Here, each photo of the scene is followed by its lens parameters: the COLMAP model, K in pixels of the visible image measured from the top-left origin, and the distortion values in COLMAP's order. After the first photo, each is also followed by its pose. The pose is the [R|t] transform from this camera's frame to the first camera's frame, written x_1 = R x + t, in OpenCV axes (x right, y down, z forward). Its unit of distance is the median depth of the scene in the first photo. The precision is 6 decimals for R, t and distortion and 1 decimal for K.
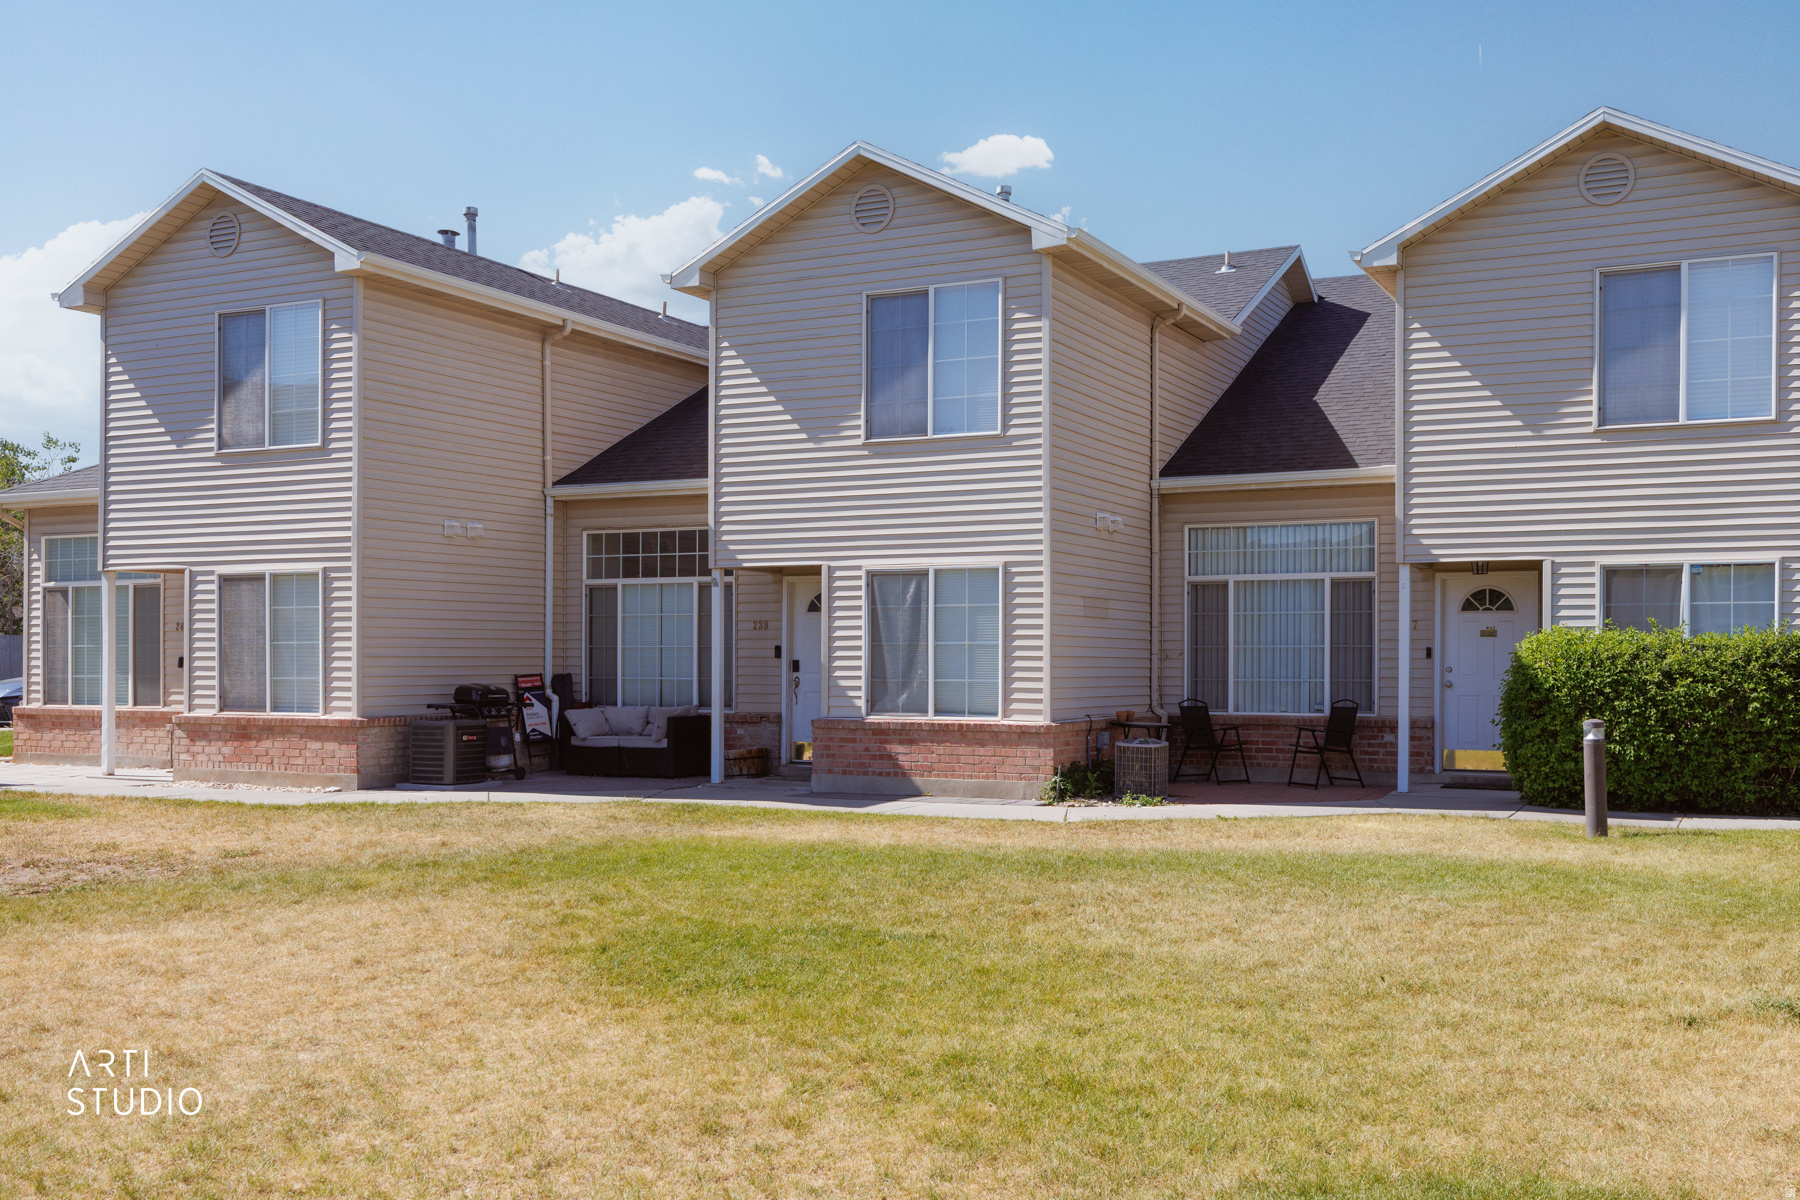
lens RADIAL K [[1613.1, 0, 898.8], [0, 1613.1, 656.5], [0, 0, 1]] dist [-0.012738, -0.015612]
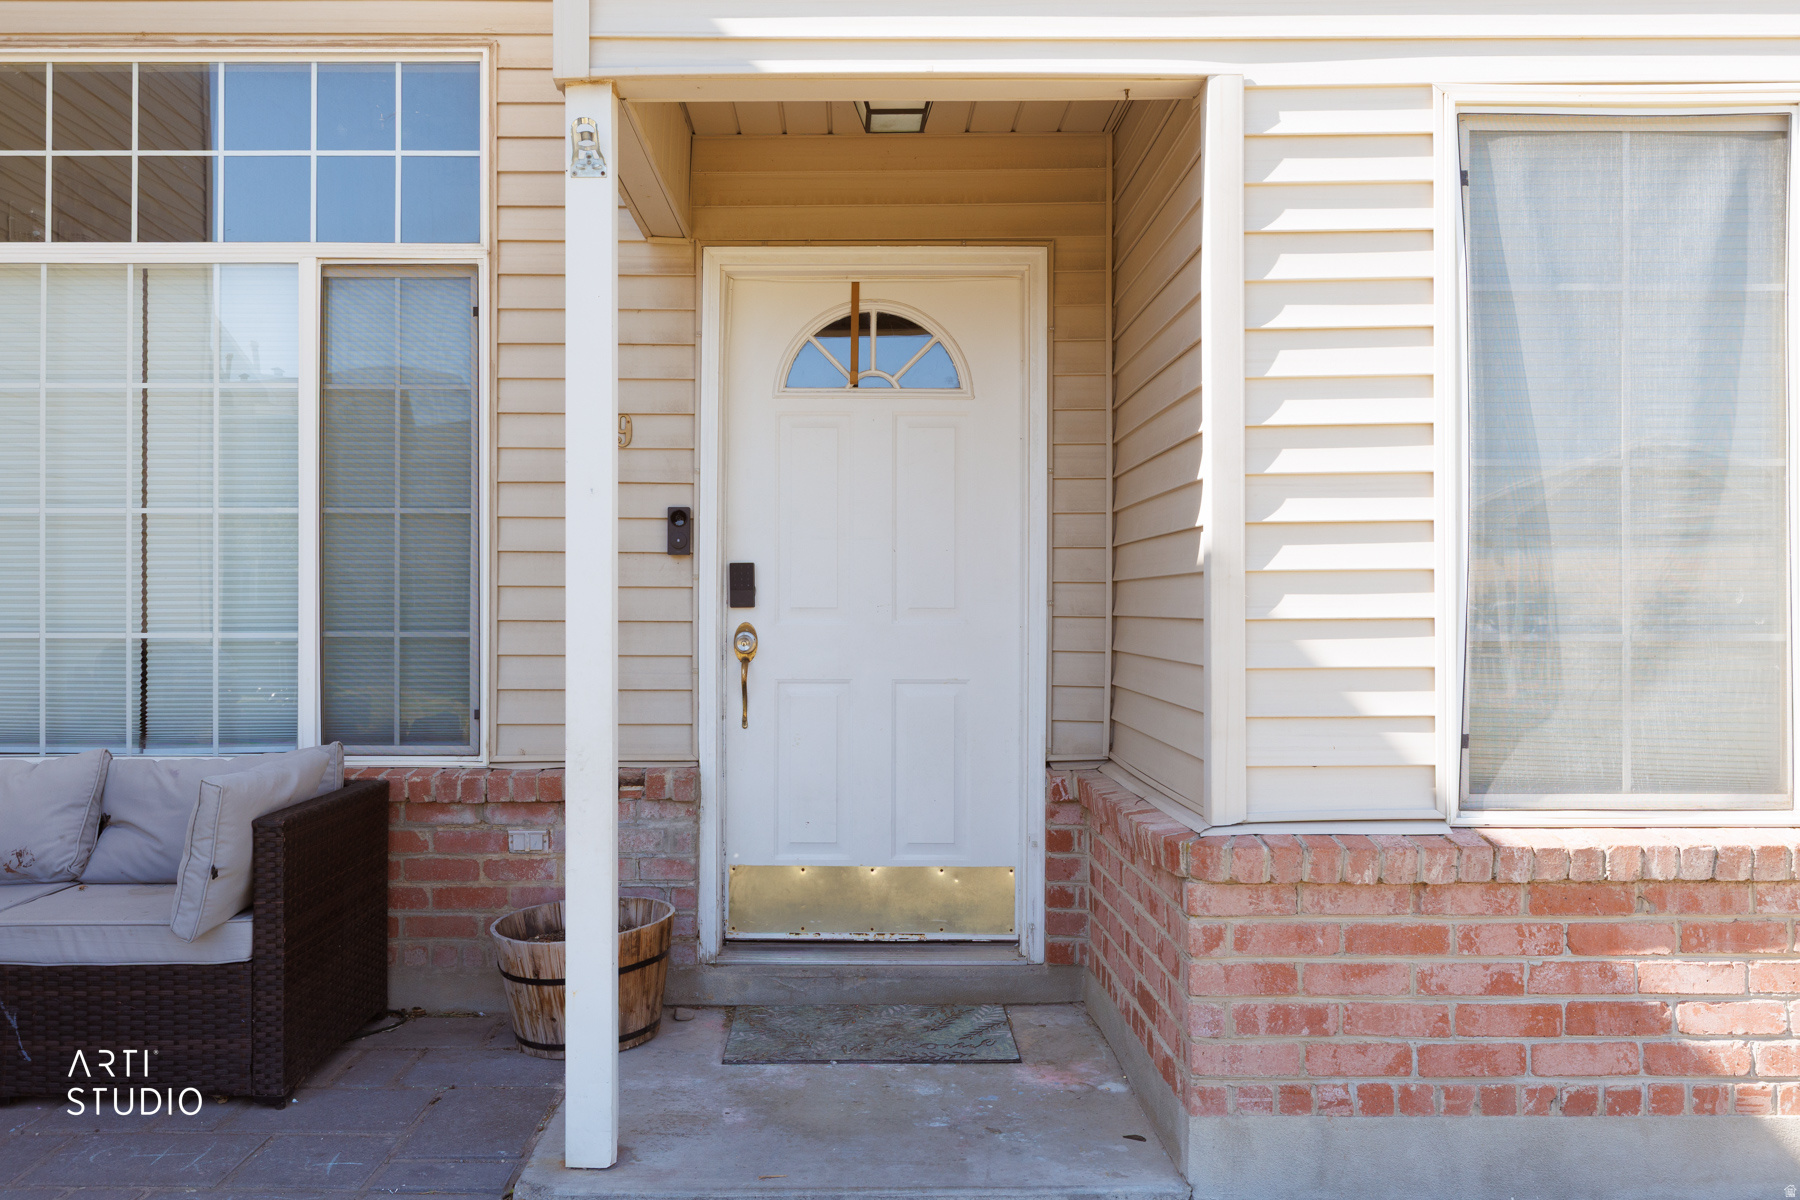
lens RADIAL K [[1403.2, 0, 900.0], [0, 1403.2, 600.0], [0, 0, 1]] dist [-0.010366, -0.004097]
pose [[0.893823, 0.002636, 0.448413, -0.164161], [0.001193, 0.999965, -0.008255, 0.011158], [-0.448419, 0.007913, 0.893789, 0.871978]]
